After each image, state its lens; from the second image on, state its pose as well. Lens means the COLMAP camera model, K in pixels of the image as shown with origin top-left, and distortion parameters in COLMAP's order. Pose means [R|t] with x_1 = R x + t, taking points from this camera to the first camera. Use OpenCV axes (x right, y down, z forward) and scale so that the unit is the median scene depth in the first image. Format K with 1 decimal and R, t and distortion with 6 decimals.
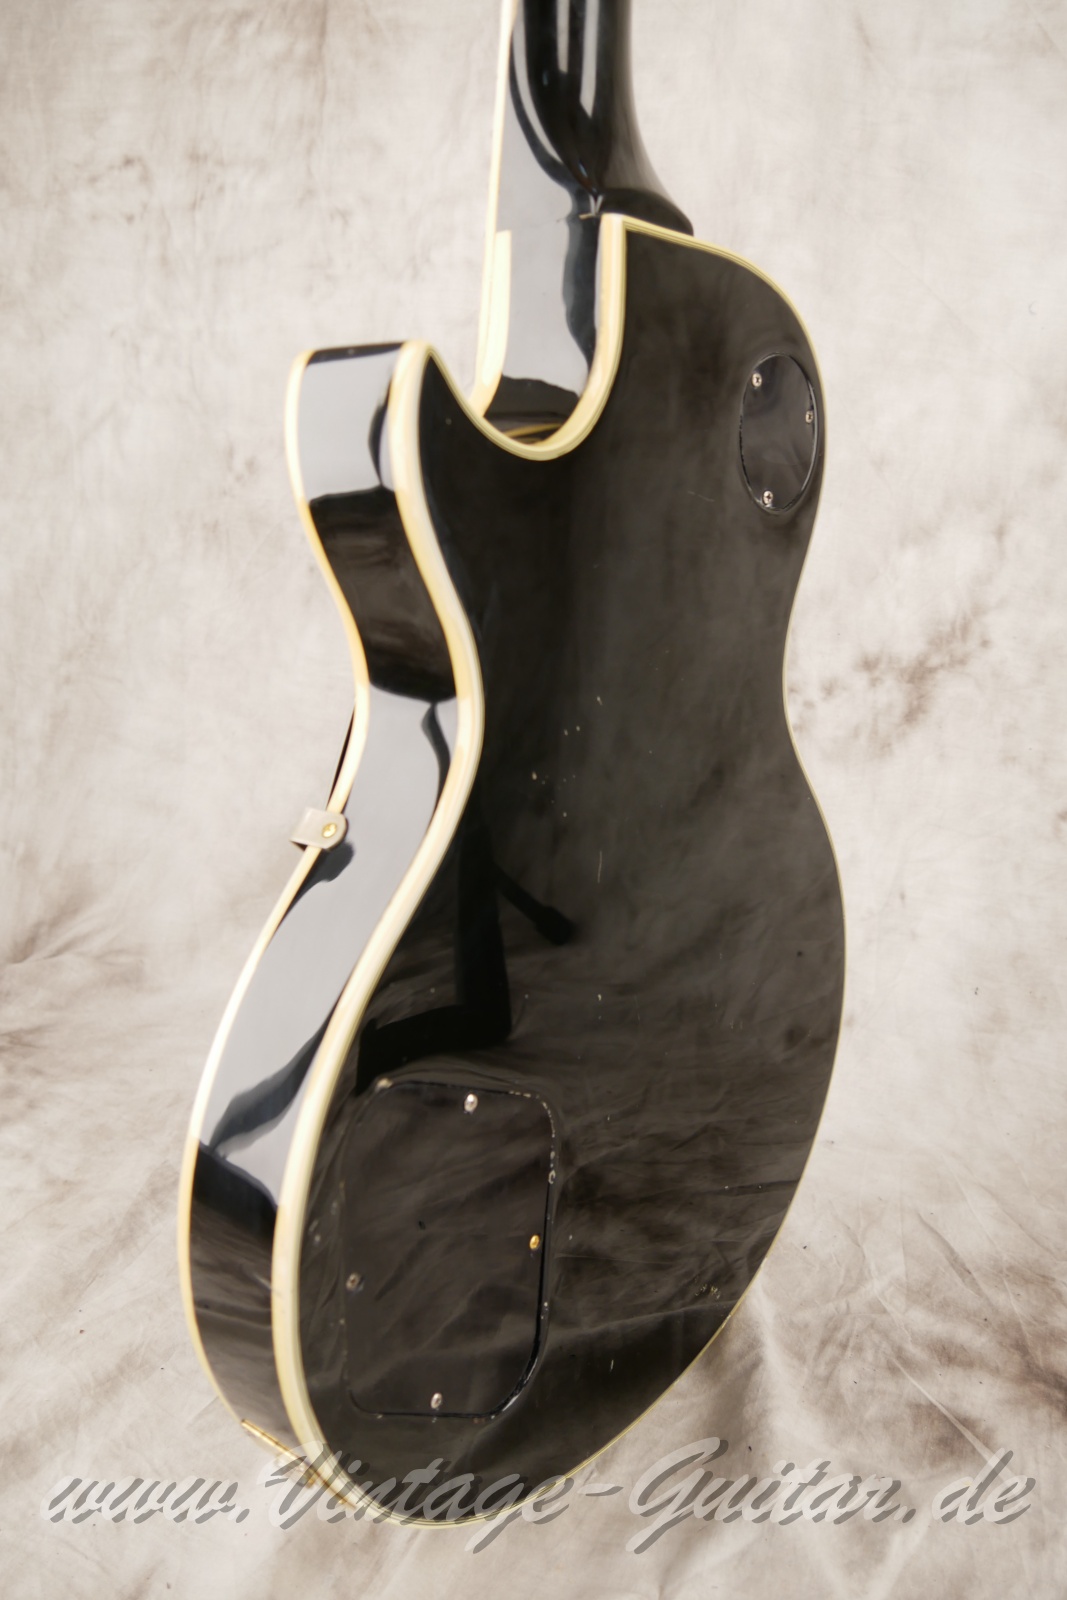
lens RADIAL K [[1344.0, 0, 518.3], [0, 1344.0, 792.6], [0, 0, 1]] dist [-0.064941, 0.017988]
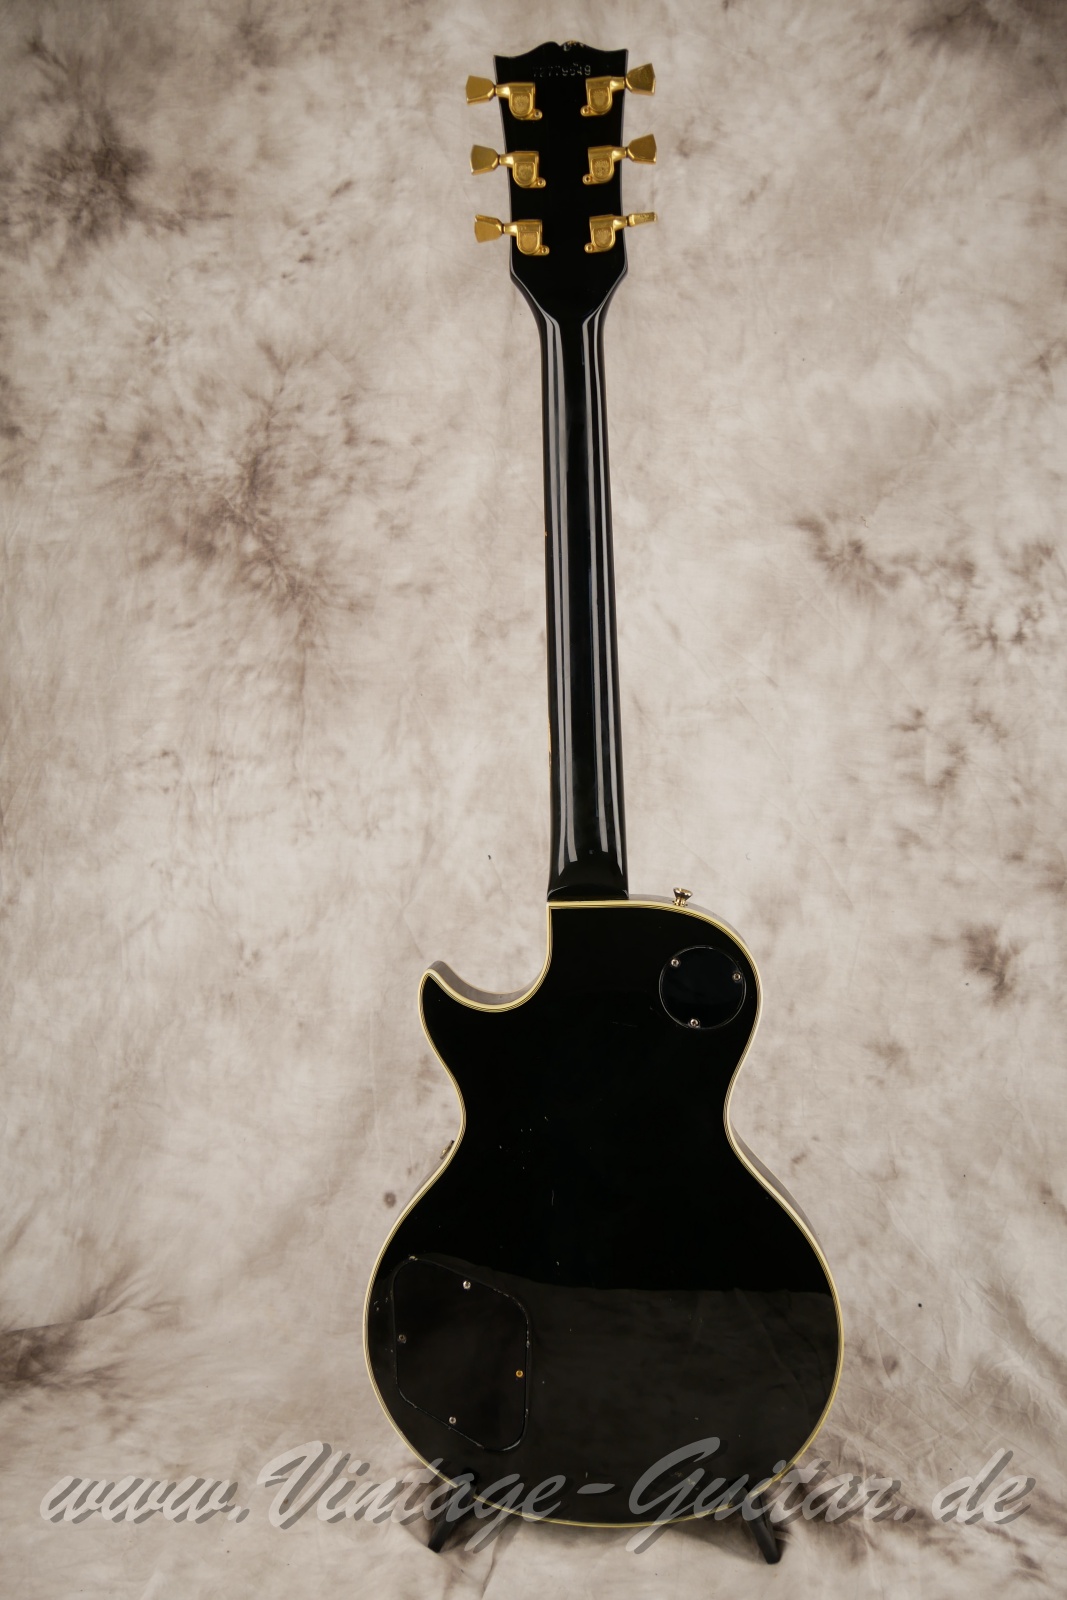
lens RADIAL K [[1344.0, 0, 521.2], [0, 1344.0, 787.9], [0, 0, 1]] dist [-0.064941, 0.017988]
pose [[0.986518, -0.025056, 0.161723, -0.151077], [0.064402, 0.967913, -0.242893, -0.045294], [-0.150448, 0.250034, 0.956477, -0.542659]]
